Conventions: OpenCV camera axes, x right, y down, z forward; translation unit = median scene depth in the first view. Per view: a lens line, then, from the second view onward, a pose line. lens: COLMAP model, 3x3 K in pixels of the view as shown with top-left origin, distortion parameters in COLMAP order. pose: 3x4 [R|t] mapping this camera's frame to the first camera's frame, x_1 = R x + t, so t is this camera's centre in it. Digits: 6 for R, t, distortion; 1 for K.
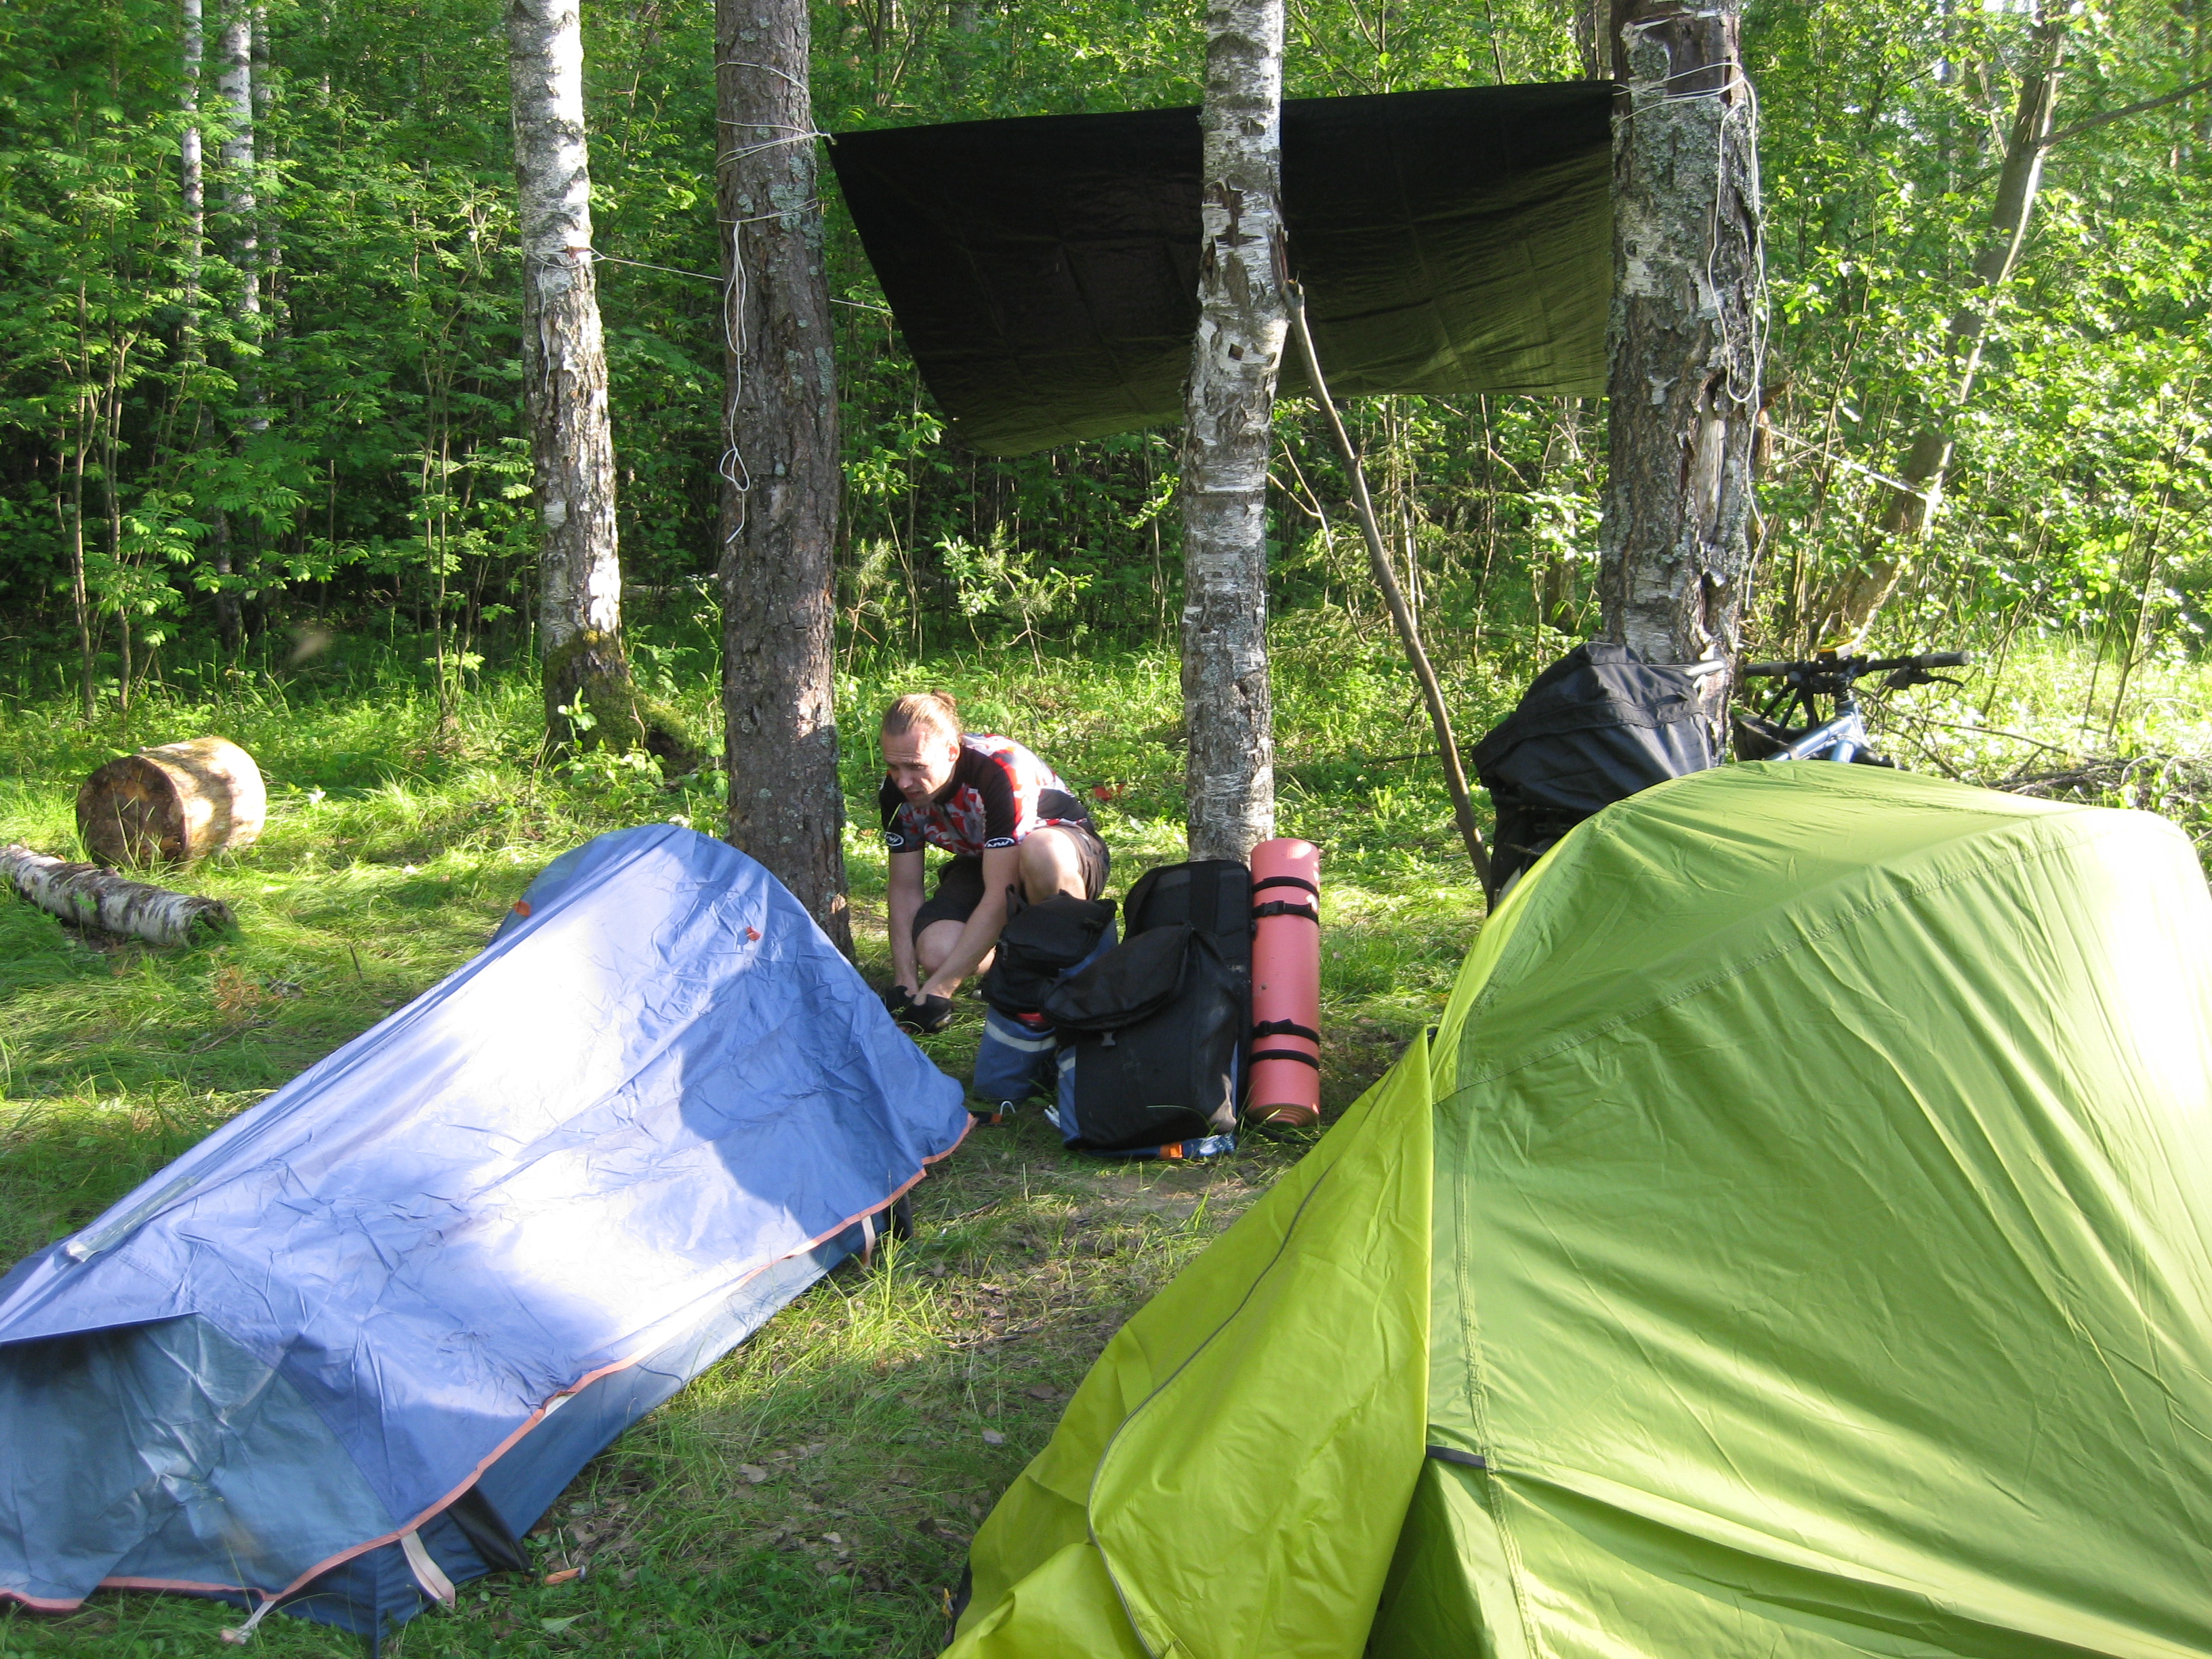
lens RADIAL K [[2428.3, 0, 1106.5], [0, 2428.3, 837.8], [0, 0, 1]] dist [-0.028824, 0.000000]
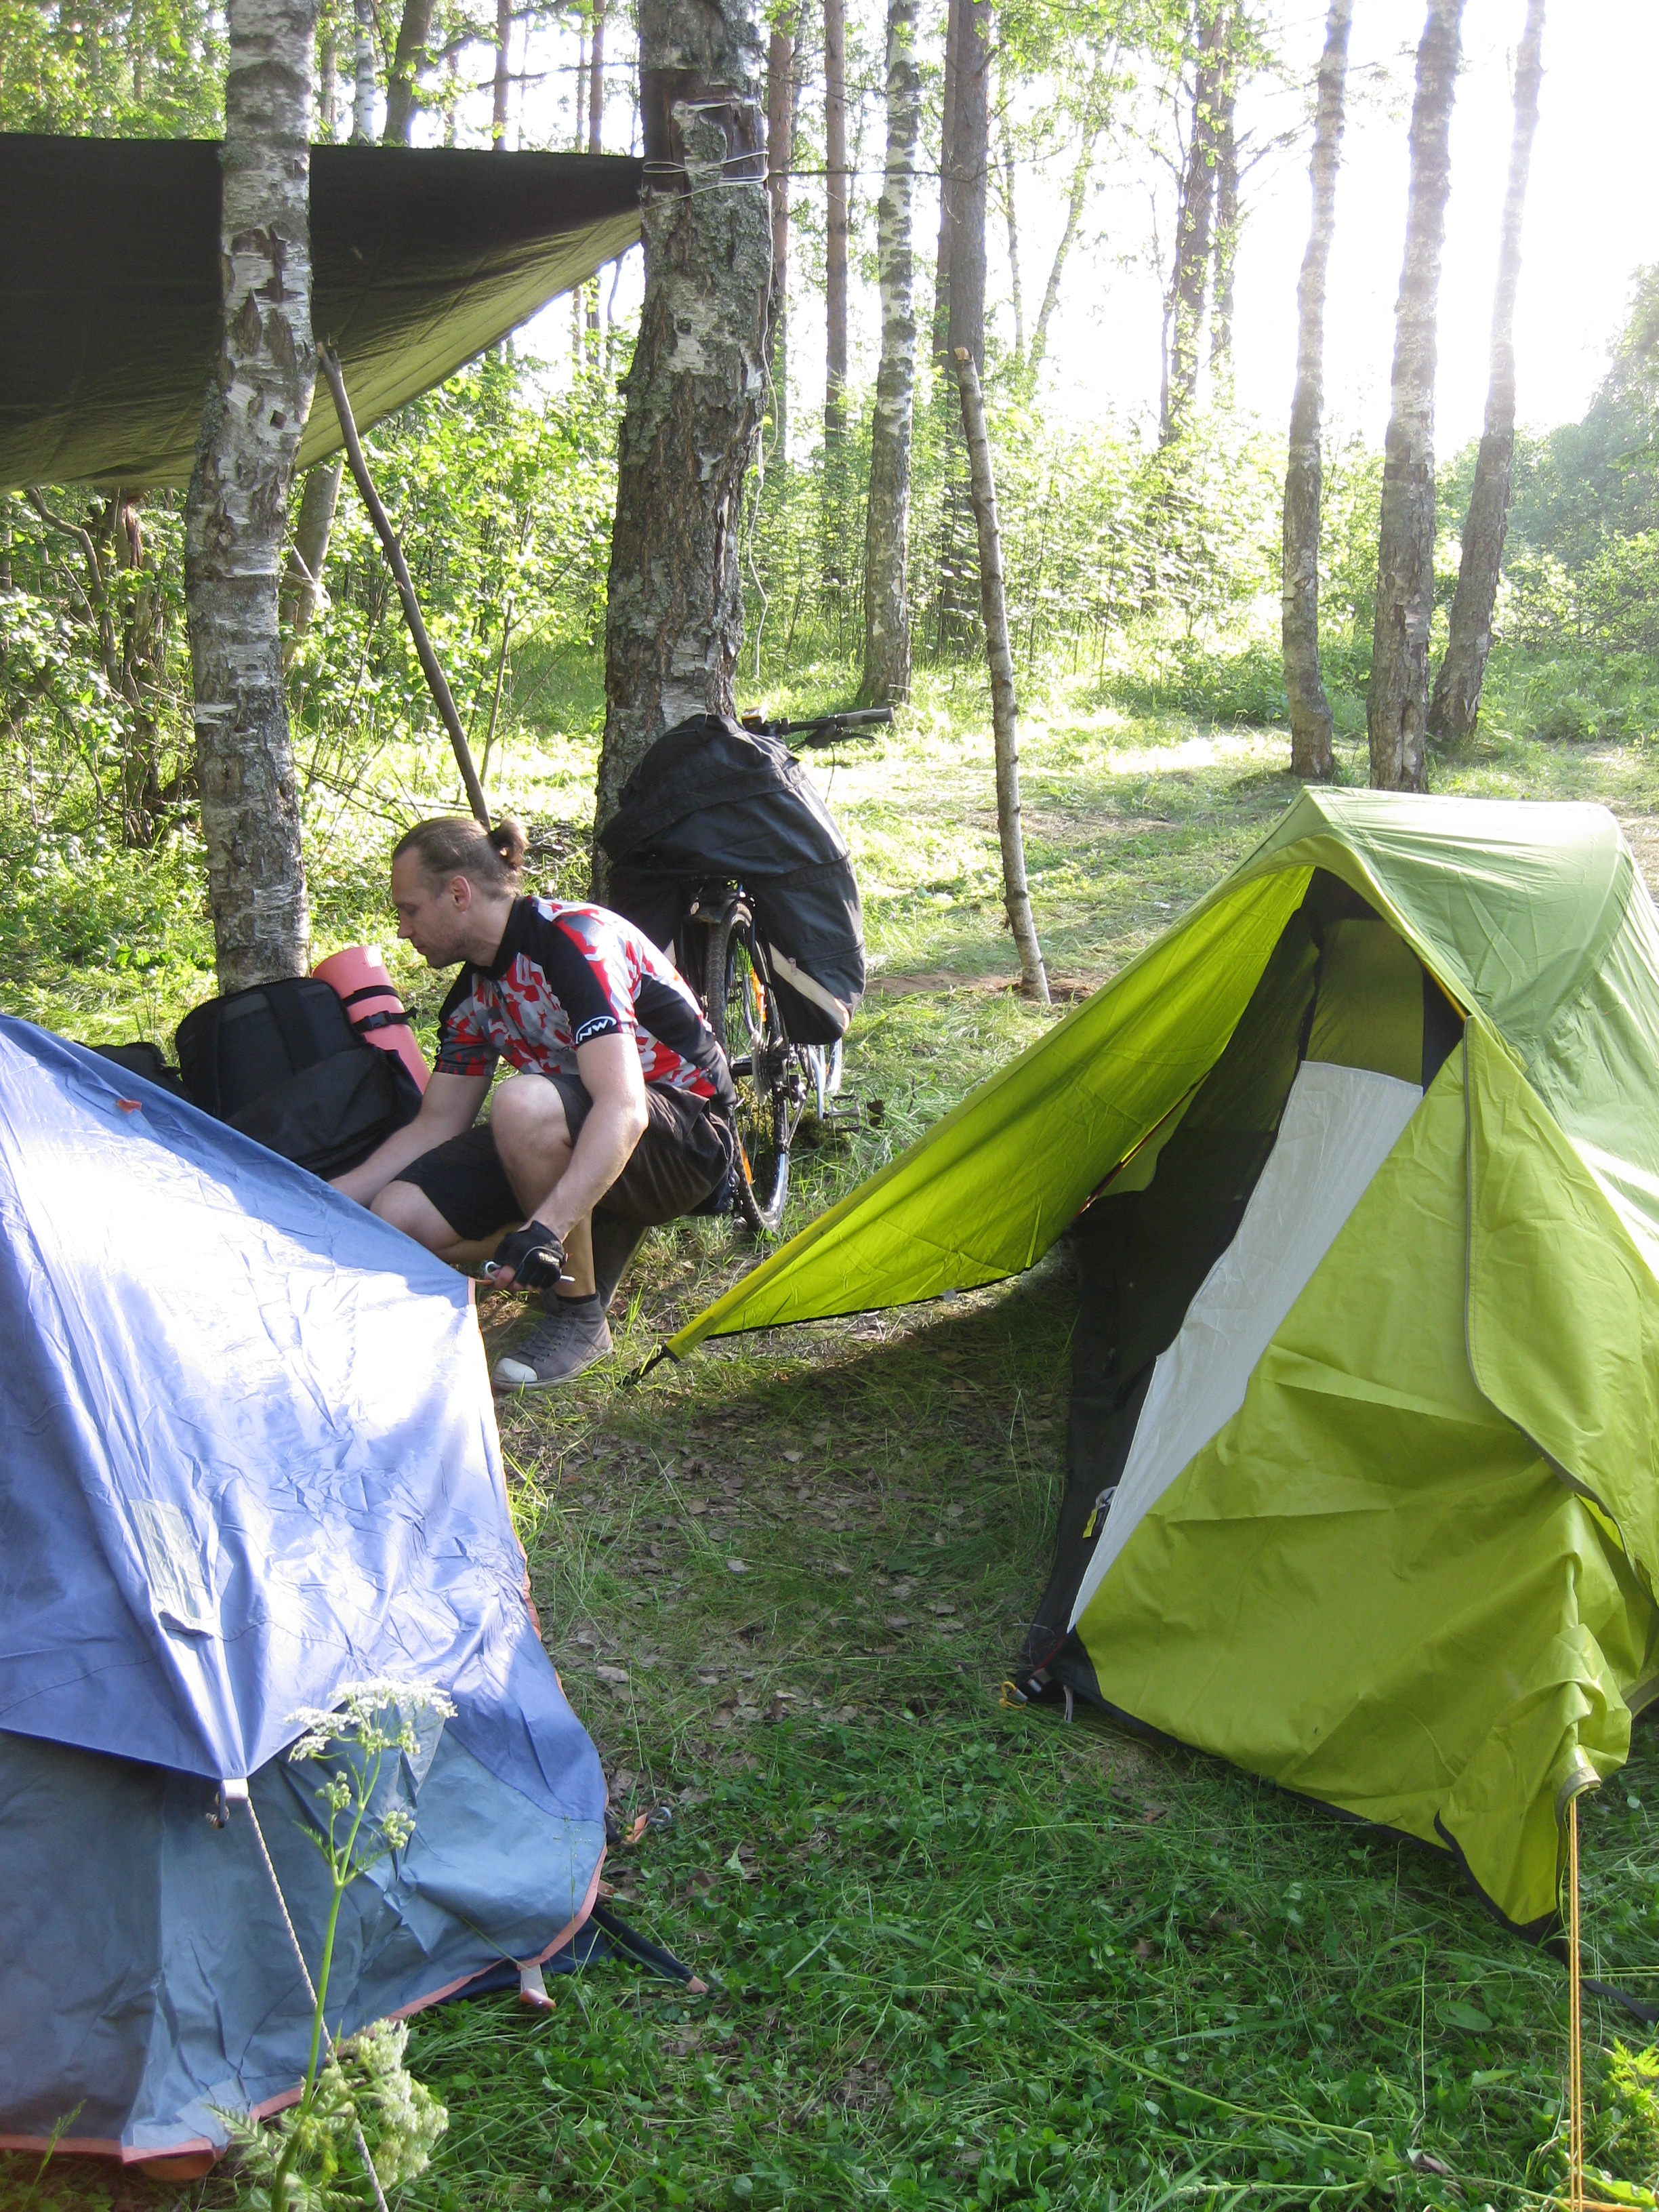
lens RADIAL K [[2428.3, 0, 829.7], [0, 2428.3, 1098.5], [0, 0, 1]] dist [-0.028824, 0.000000]
pose [[0.728031, -0.155952, 0.667570, -0.450391], [0.117350, 0.987758, 0.102774, -0.017125], [-0.675426, 0.003517, 0.737419, 0.191133]]
